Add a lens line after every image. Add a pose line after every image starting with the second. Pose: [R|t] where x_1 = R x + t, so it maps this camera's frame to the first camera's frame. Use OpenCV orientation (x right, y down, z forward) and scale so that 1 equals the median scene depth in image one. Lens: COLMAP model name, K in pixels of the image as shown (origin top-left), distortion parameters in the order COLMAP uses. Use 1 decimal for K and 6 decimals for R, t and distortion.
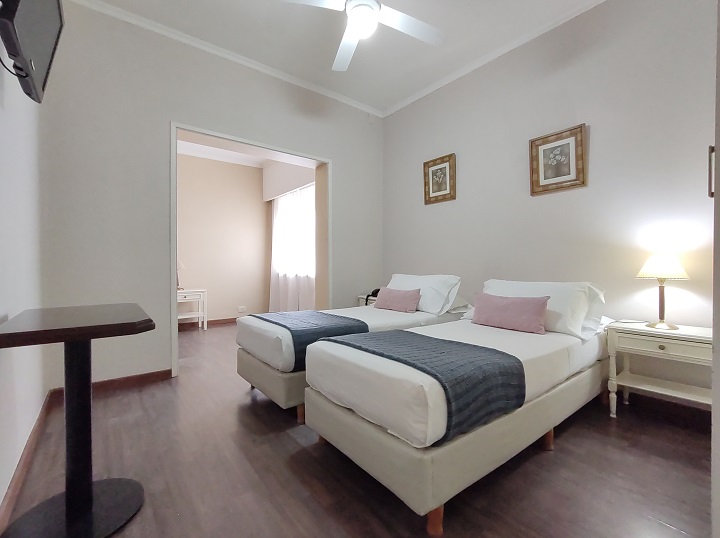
lens RADIAL K [[329.9, 0, 360.0], [0, 329.9, 269.0], [0, 0, 1]] dist [-0.002280, -0.000275]
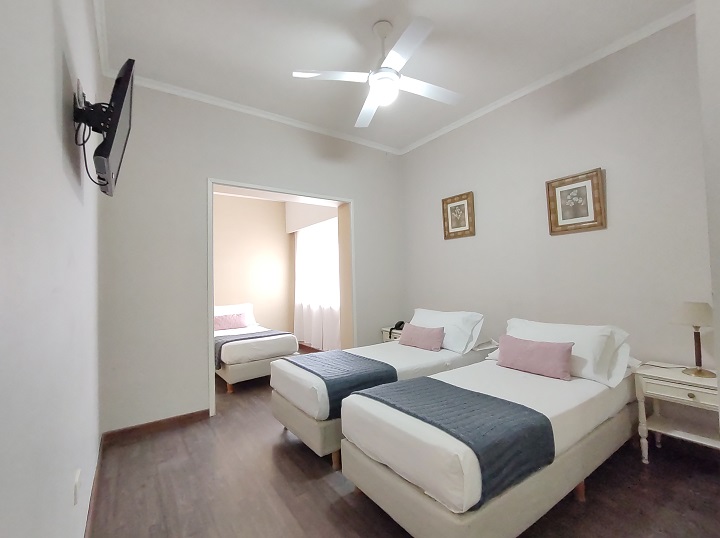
lens RADIAL K [[329.9, 0, 360.0], [0, 329.9, 269.0], [0, 0, 1]] dist [-0.002280, -0.000275]
pose [[0.998446, -0.025646, -0.049486, -0.029918], [0.023506, 0.998784, -0.043342, -0.106496], [0.050537, 0.042112, 0.997834, -0.060908]]
